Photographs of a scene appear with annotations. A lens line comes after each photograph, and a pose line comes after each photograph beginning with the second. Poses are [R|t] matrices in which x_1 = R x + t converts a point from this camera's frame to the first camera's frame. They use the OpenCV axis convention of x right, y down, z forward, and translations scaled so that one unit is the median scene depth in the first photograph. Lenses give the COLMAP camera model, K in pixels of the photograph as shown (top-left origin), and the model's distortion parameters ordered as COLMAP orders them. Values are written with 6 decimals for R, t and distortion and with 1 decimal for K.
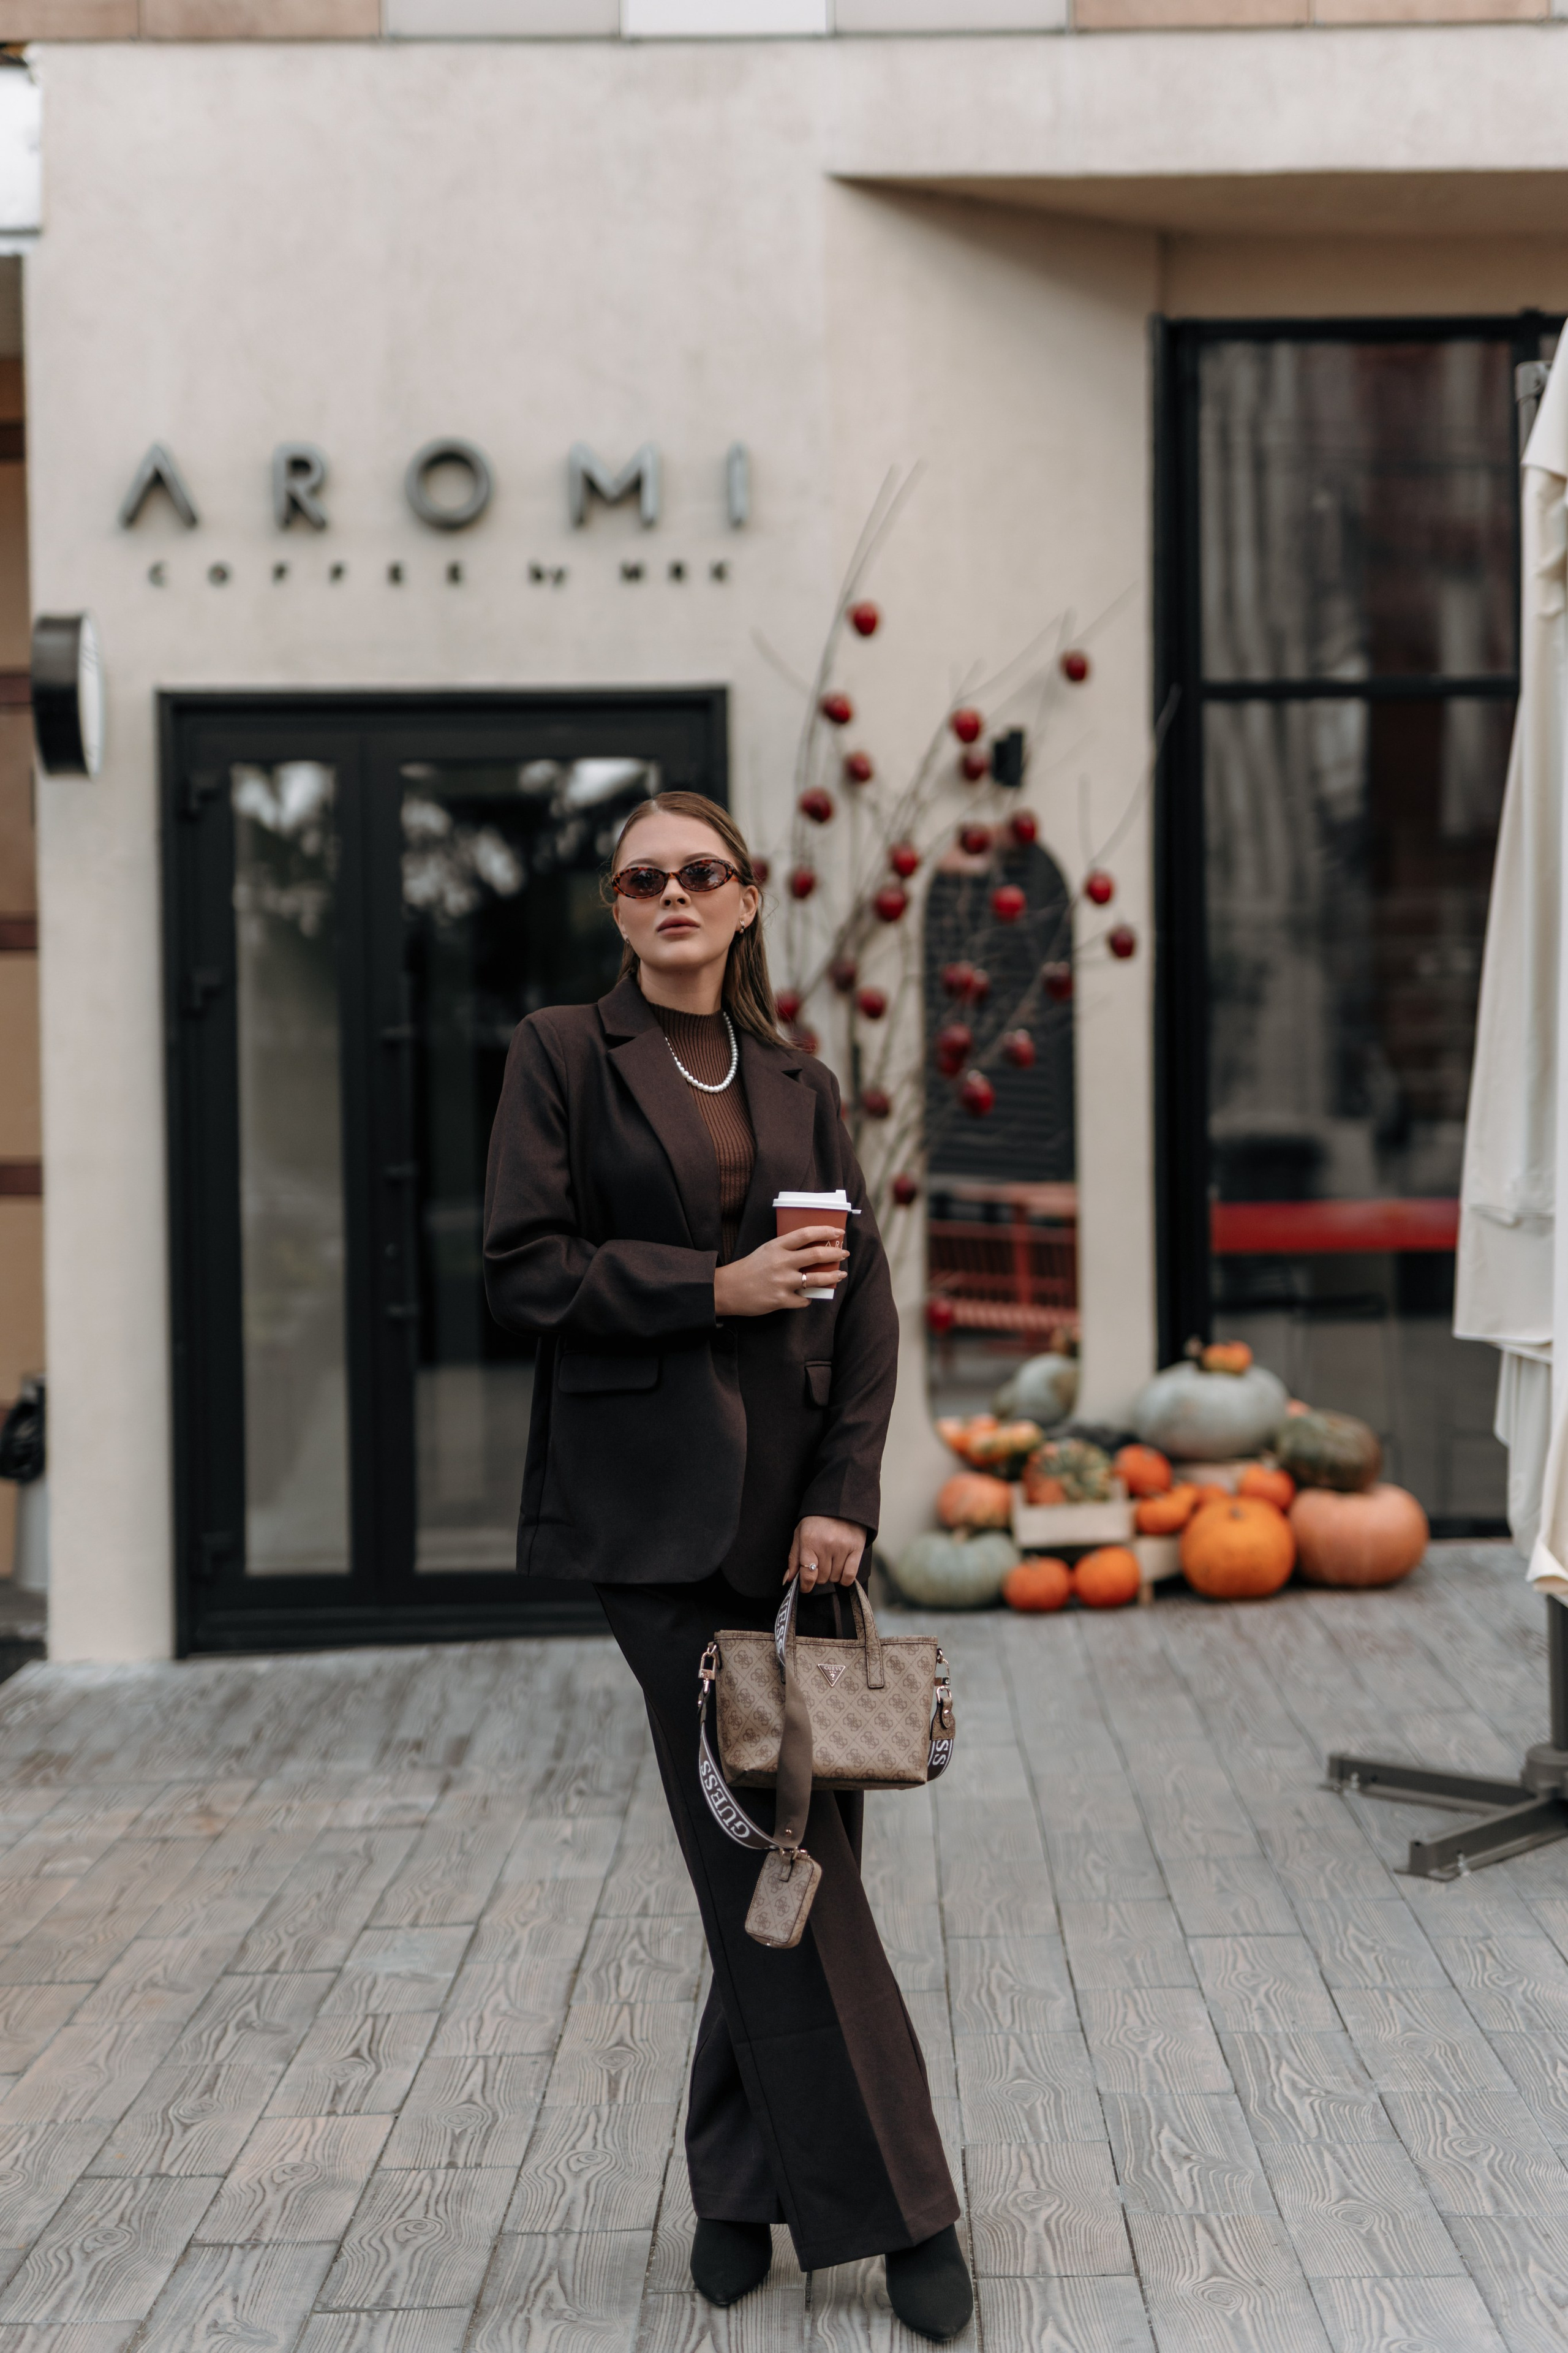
lens RADIAL K [[3509.3, 0, 800.0], [0, 3509.3, 1163.0], [0, 0, 1]] dist [0.053682, -0.075367]
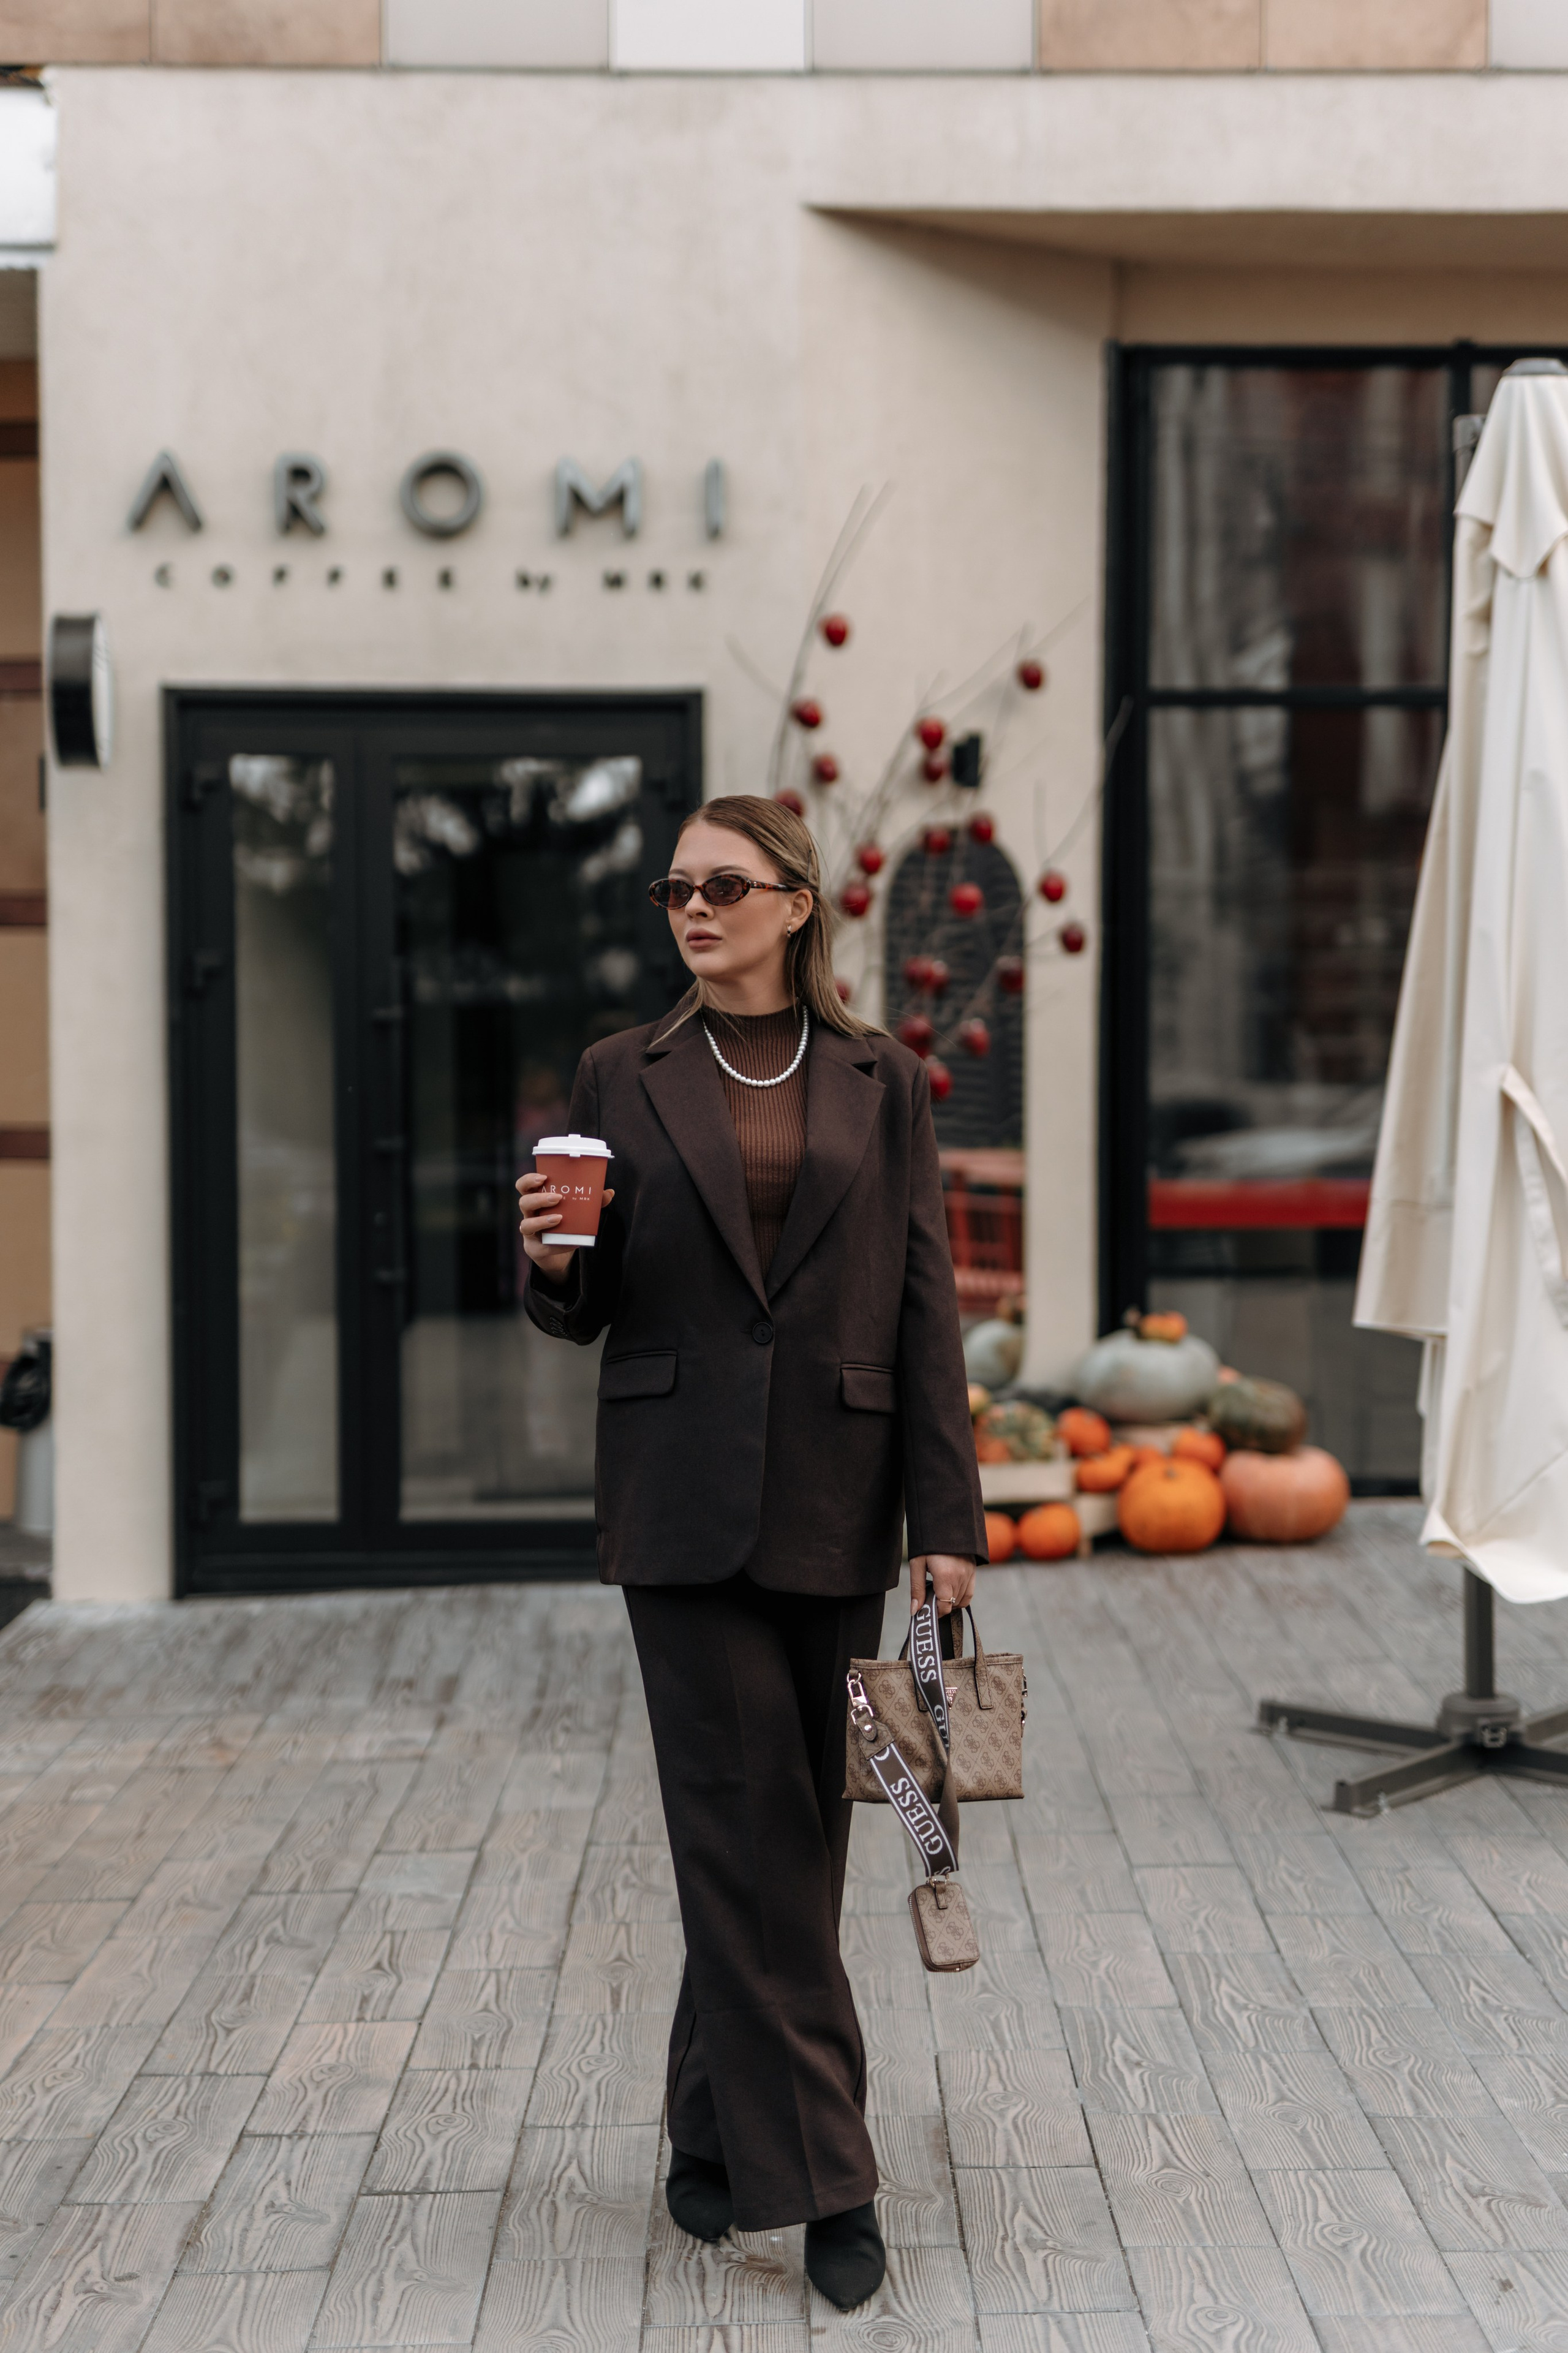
lens RADIAL K [[3414.1, 0, 790.0], [0, 3414.1, 1217.0], [0, 0, 1]] dist [0.047260, -0.023598]
pose [[0.999773, 0.011263, 0.018112, -0.011497], [-0.011796, 0.999493, 0.029577, -0.007817], [-0.017770, -0.029784, 0.999398, -0.035303]]
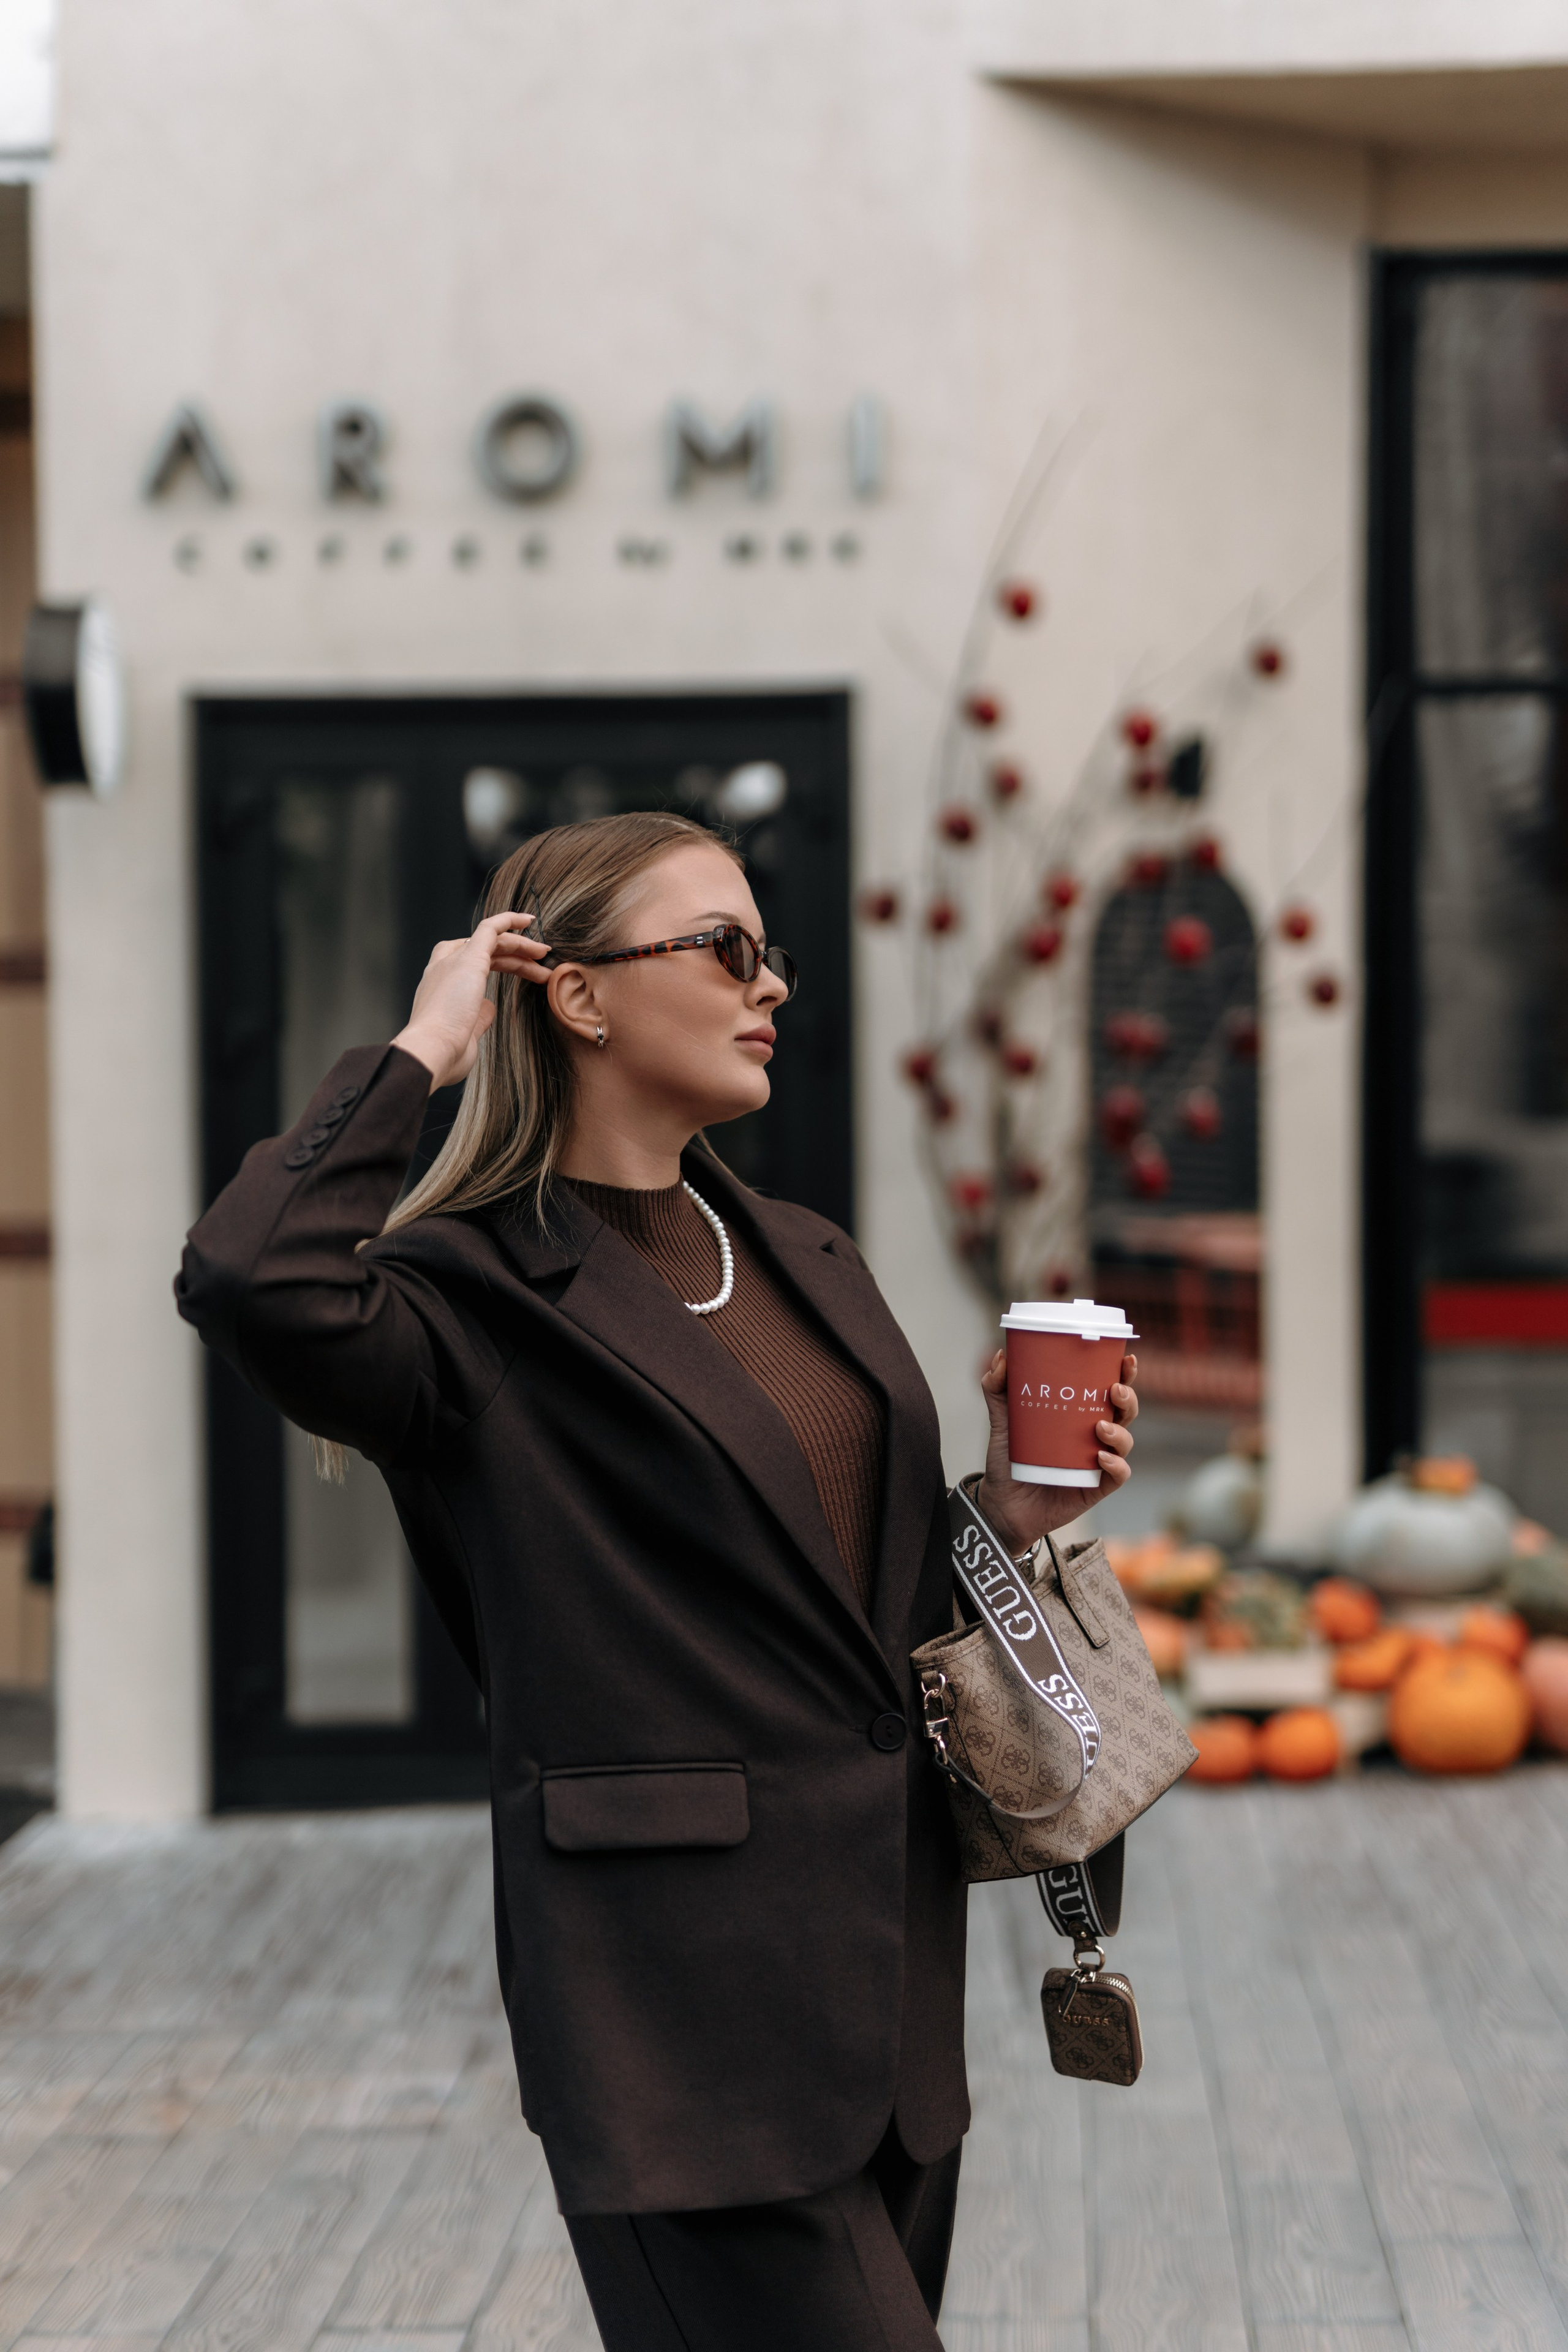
lens RADIAL K [[3373.6, 0, 784.0], [0, 3373.6, 1176.0], [0, 0, 1]] dist [0.030906, -0.002641]
pose [[0.998351, 0.005990, -0.057090, 0.009674], [-0.005617, 0.999962, 0.006690, -0.022979], [0.057128, -0.006358, 0.998347, 0.190739]]
